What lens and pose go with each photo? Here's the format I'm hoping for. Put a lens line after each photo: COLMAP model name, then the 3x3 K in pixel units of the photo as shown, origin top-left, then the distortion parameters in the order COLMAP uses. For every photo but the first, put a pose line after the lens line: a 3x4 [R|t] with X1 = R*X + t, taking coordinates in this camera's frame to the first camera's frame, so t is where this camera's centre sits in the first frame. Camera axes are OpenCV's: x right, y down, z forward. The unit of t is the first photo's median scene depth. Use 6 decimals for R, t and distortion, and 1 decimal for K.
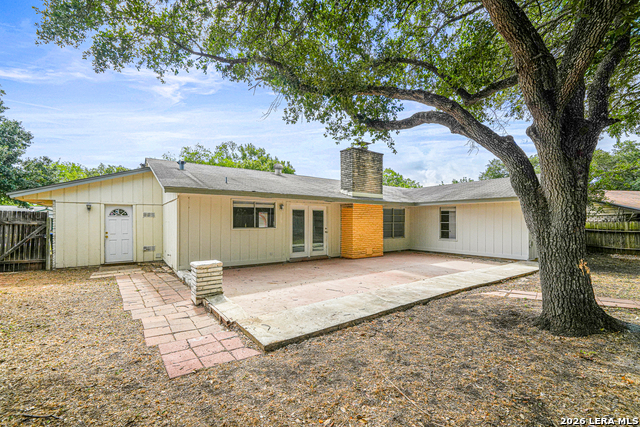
lens RADIAL K [[271.8, 0, 318.5], [0, 271.8, 217.0], [0, 0, 1]] dist [0.000961, 0.002515]
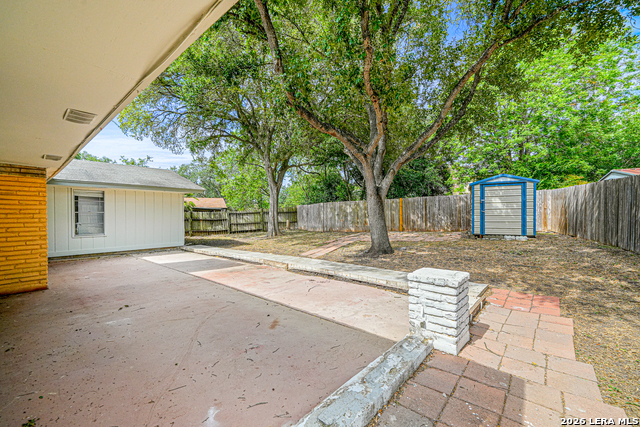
lens RADIAL K [[271.8, 0, 319.5], [0, 271.8, 217.0], [0, 0, 1]] dist [0.000961, 0.002515]
pose [[-0.221695, -0.001811, 0.975114, -0.449086], [-0.015671, 0.999876, -0.001706, 0.028796], [-0.974990, -0.015659, -0.221696, 0.682578]]
